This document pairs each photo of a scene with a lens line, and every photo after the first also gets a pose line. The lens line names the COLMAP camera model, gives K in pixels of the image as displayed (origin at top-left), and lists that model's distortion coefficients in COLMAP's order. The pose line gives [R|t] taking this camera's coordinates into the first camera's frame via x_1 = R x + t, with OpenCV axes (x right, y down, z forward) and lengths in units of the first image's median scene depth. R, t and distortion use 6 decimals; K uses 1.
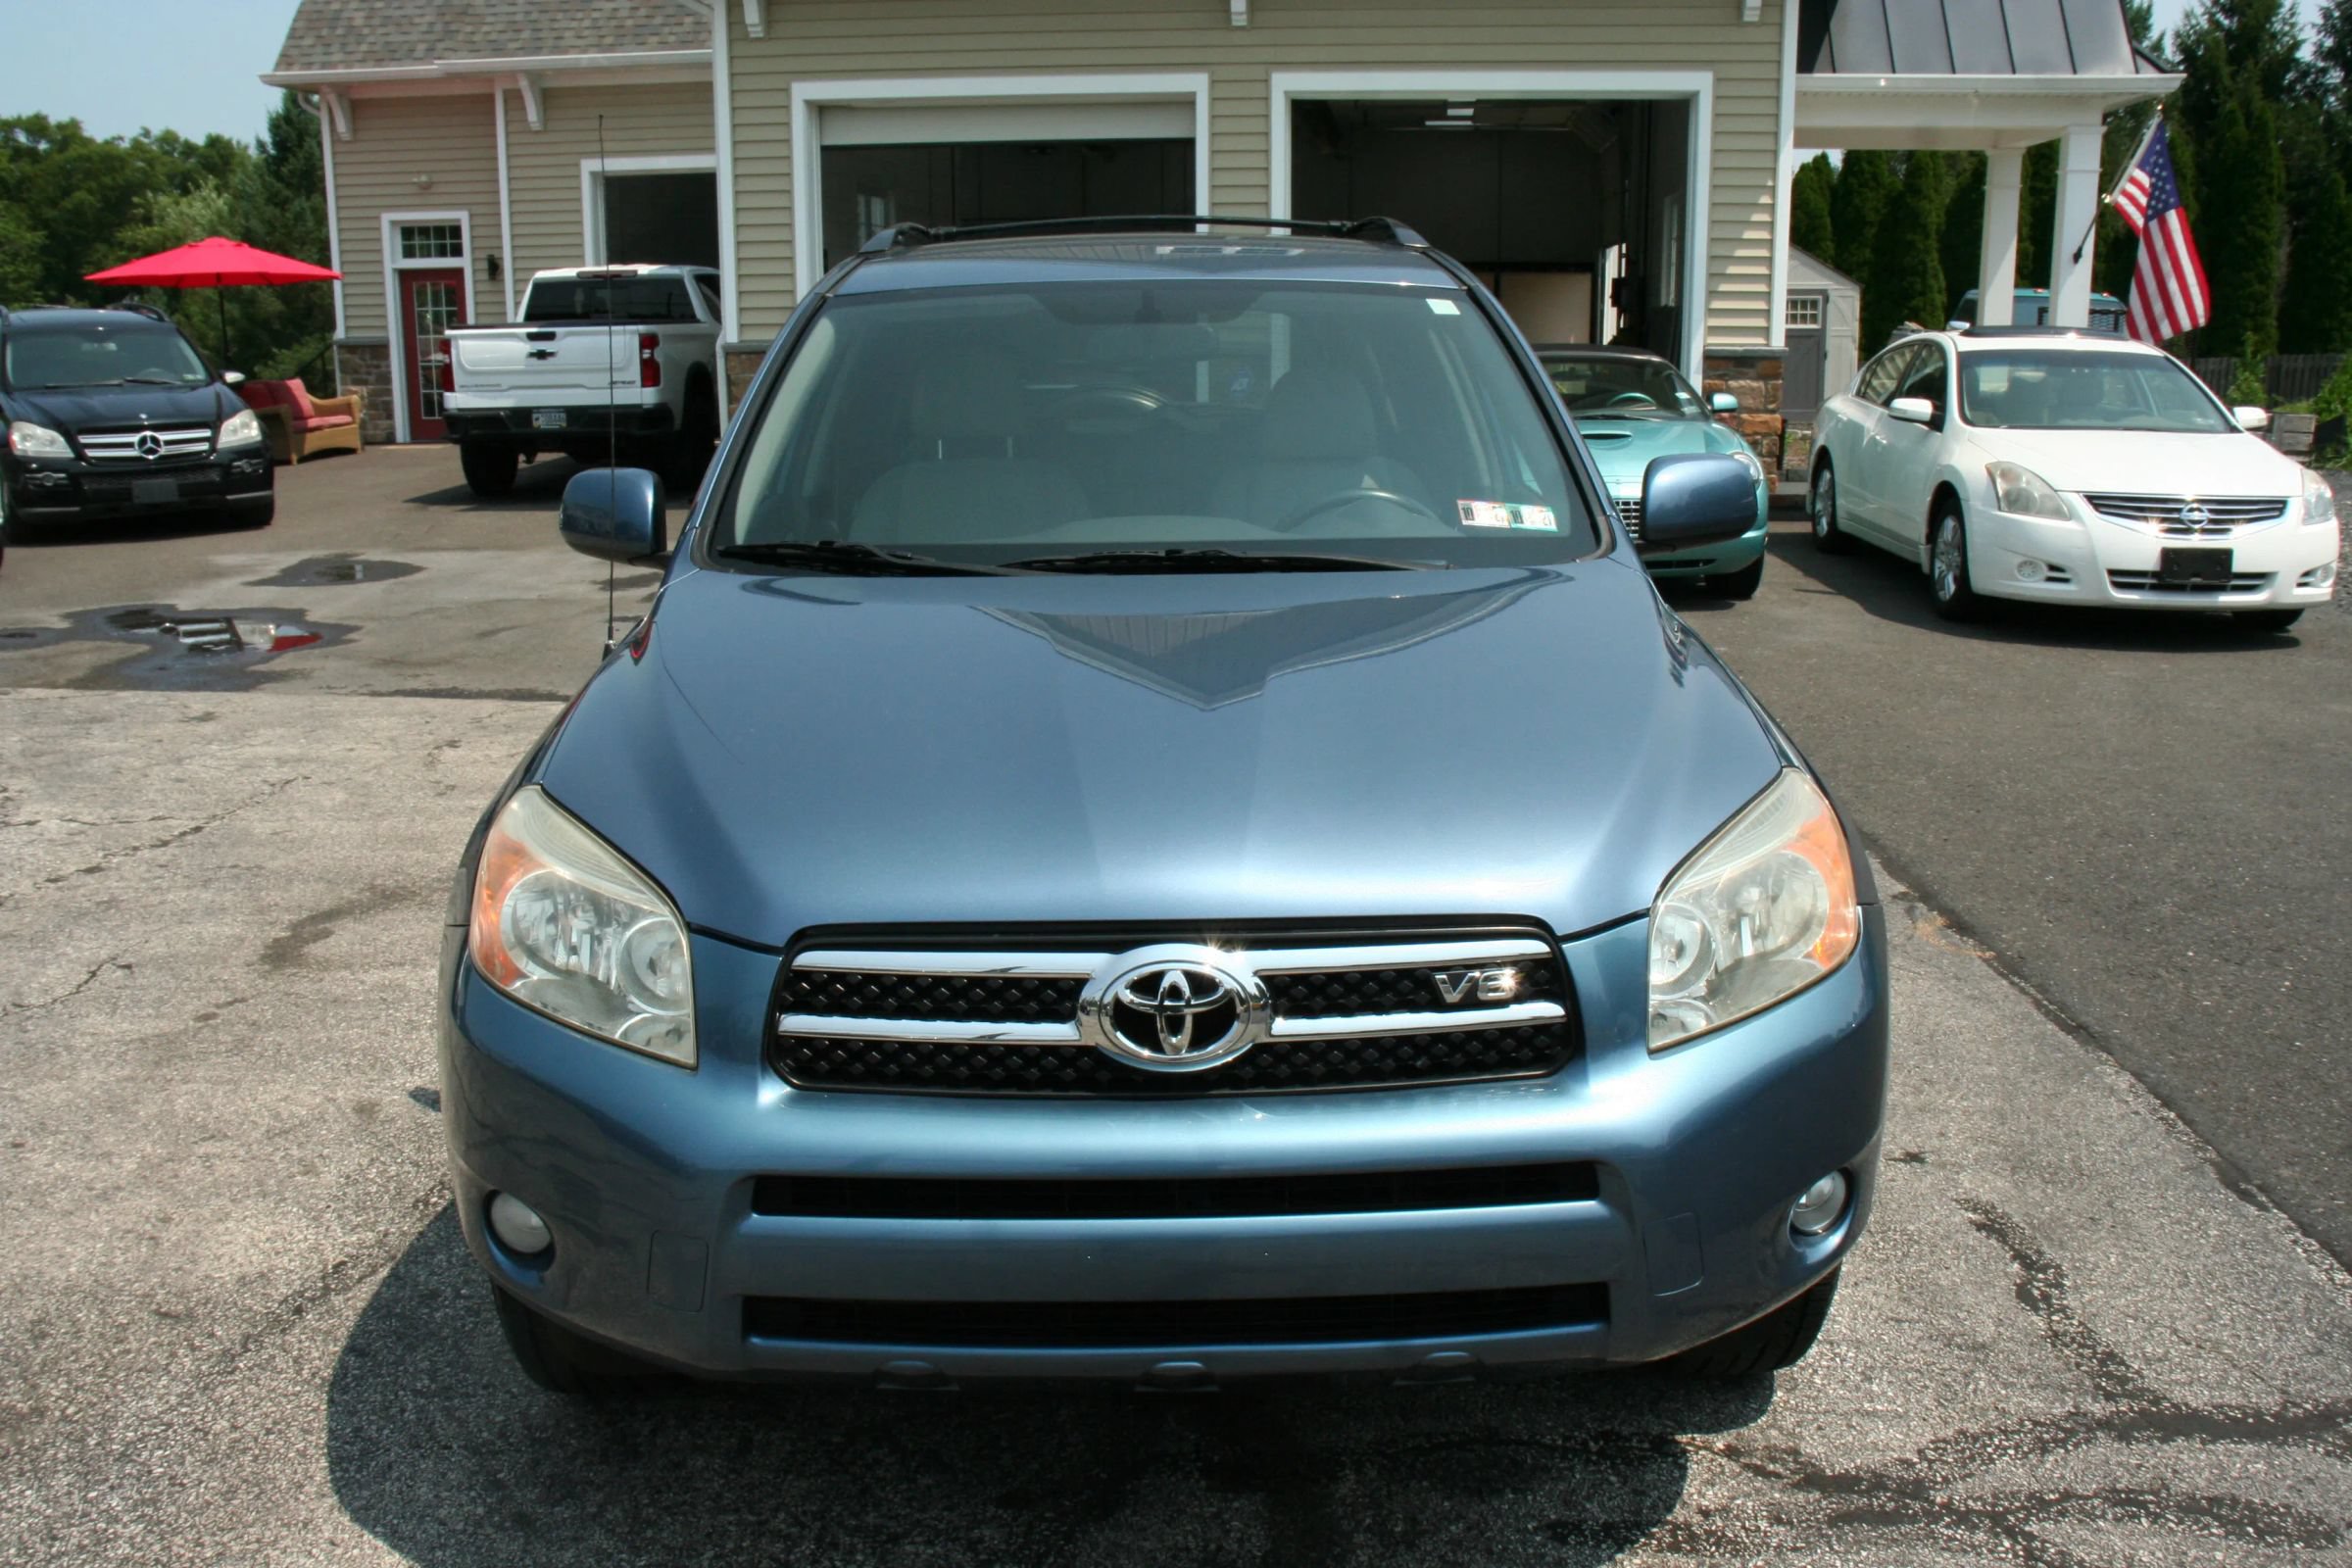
lens RADIAL K [[2083.9, 0, 1164.5], [0, 2083.9, 739.0], [0, 0, 1]] dist [-0.157231, 0.160334]
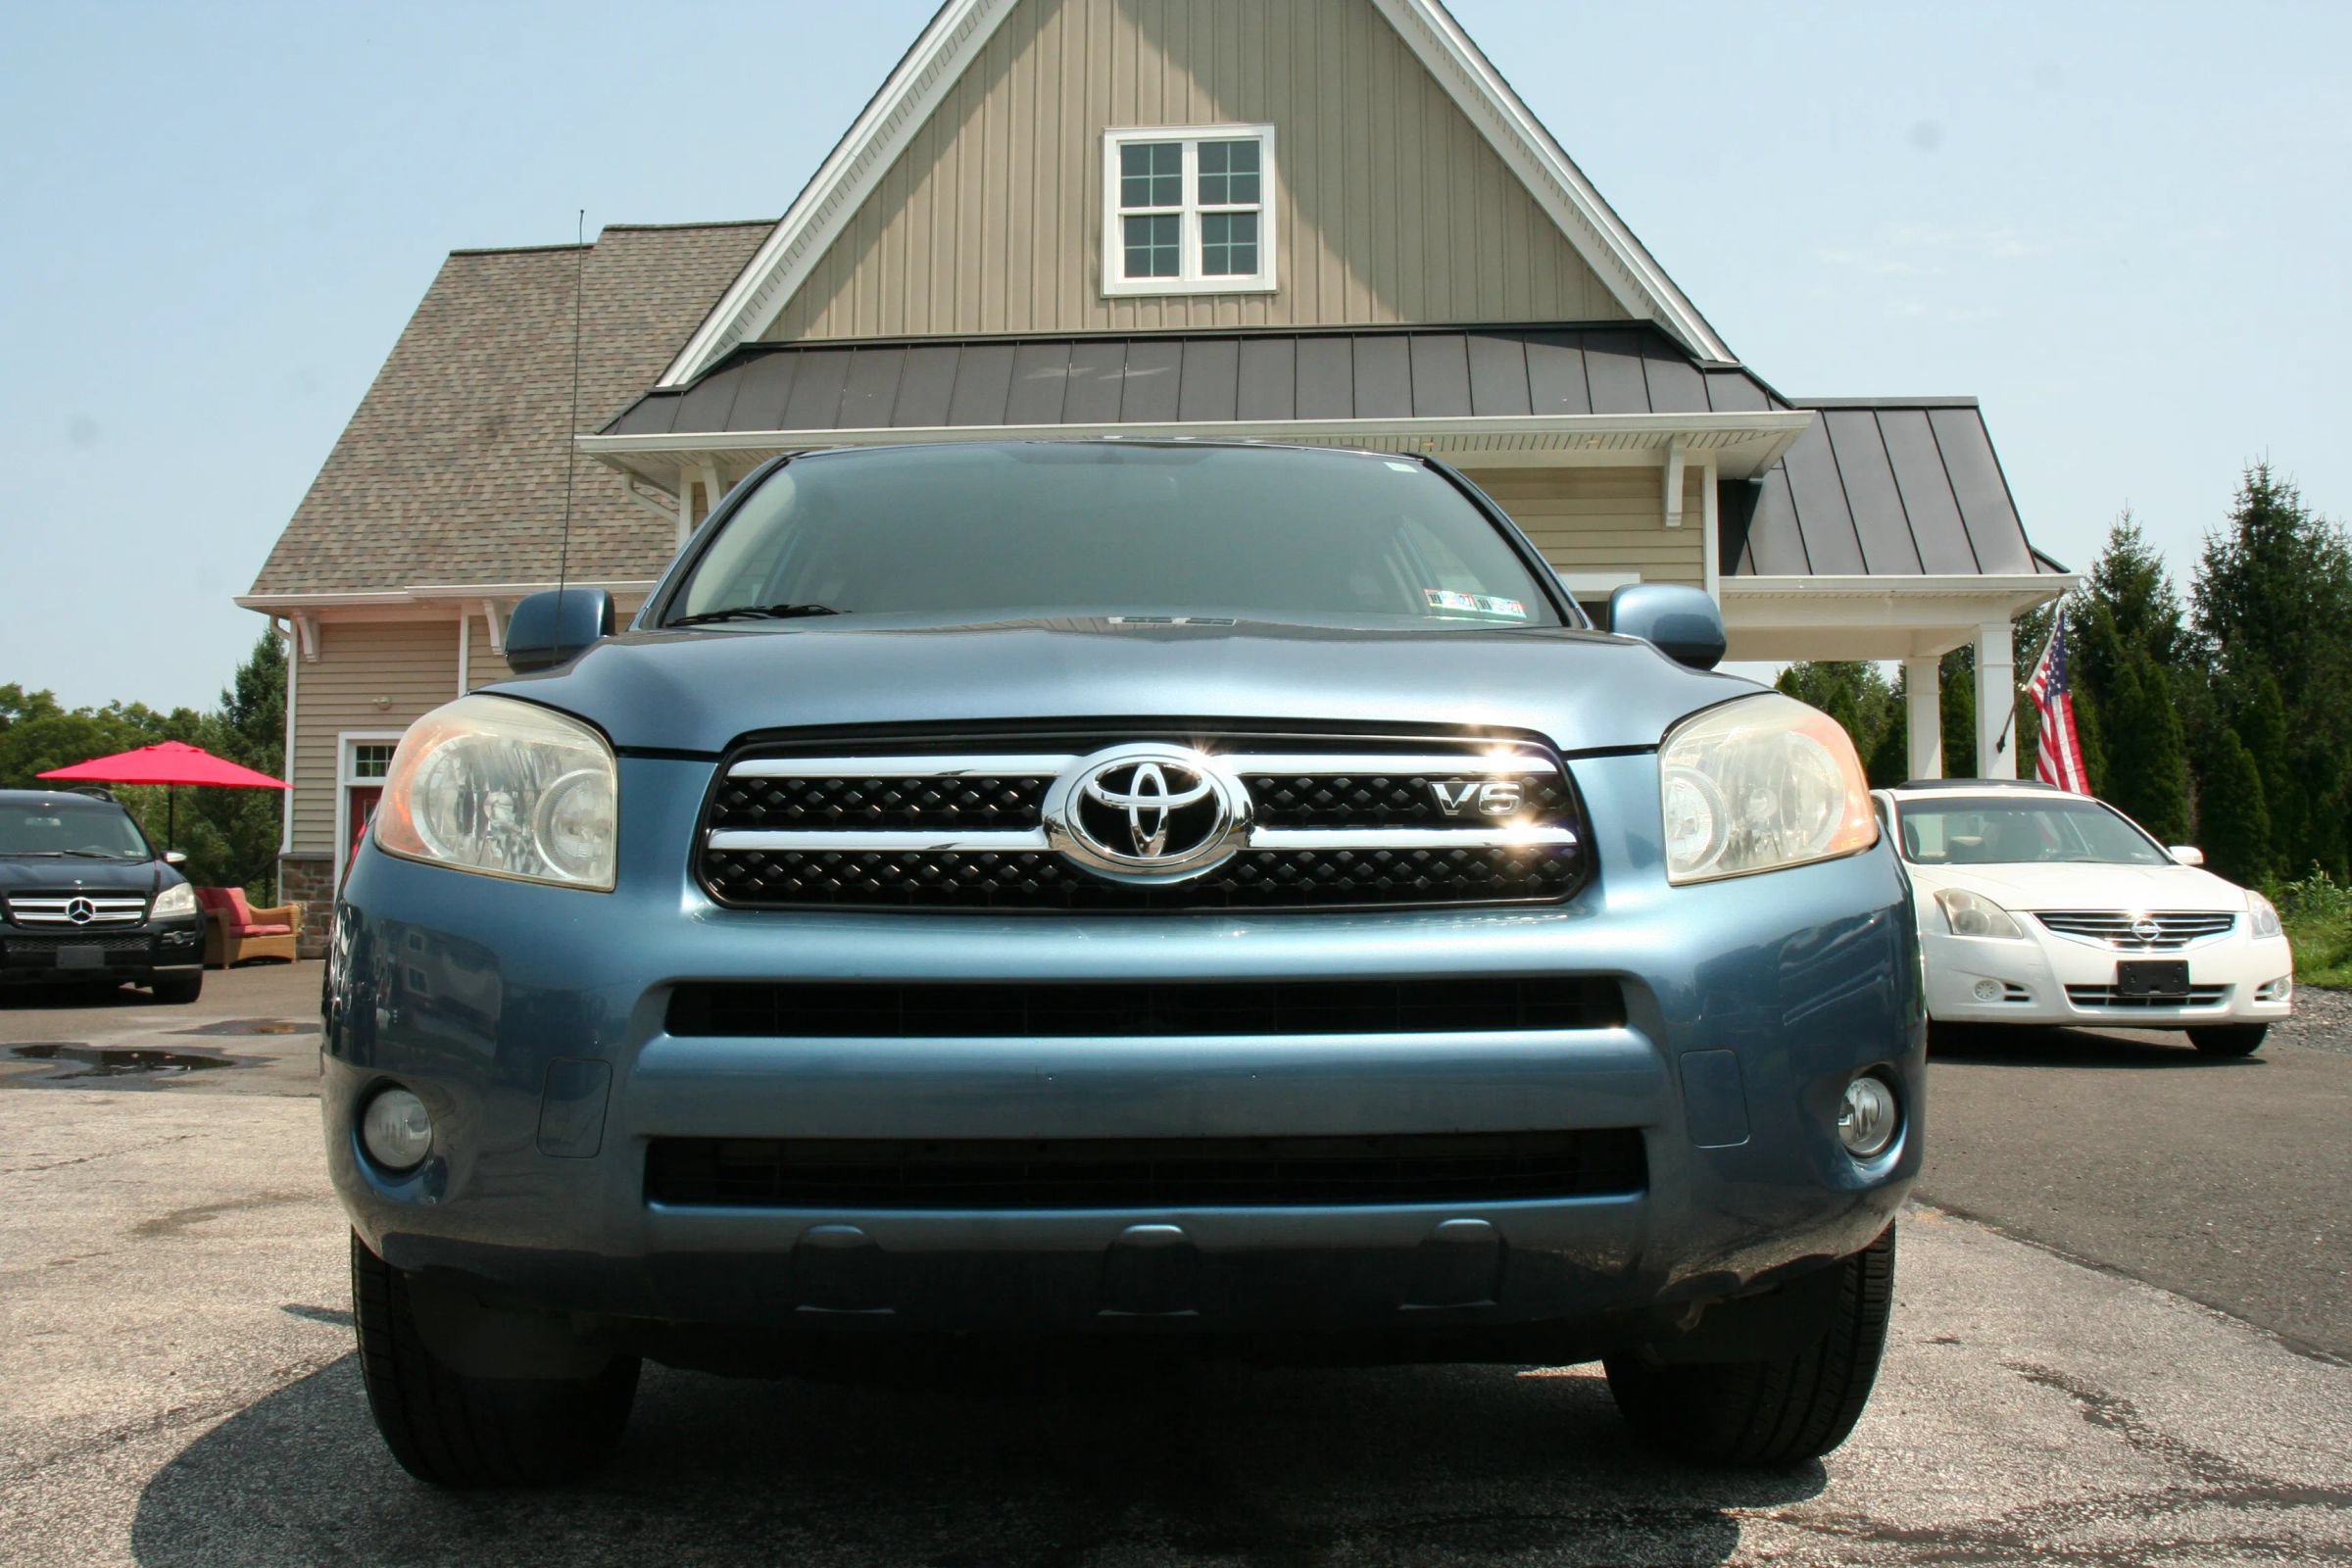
lens RADIAL K [[2083.9, 0, 1168.6], [0, 2083.9, 732.2], [0, 0, 1]] dist [-0.157231, 0.160334]
pose [[0.999546, 0.006869, 0.029323, -0.004412], [0.001890, 0.957421, -0.288690, 0.120183], [-0.030057, 0.288615, 0.956973, 0.039729]]
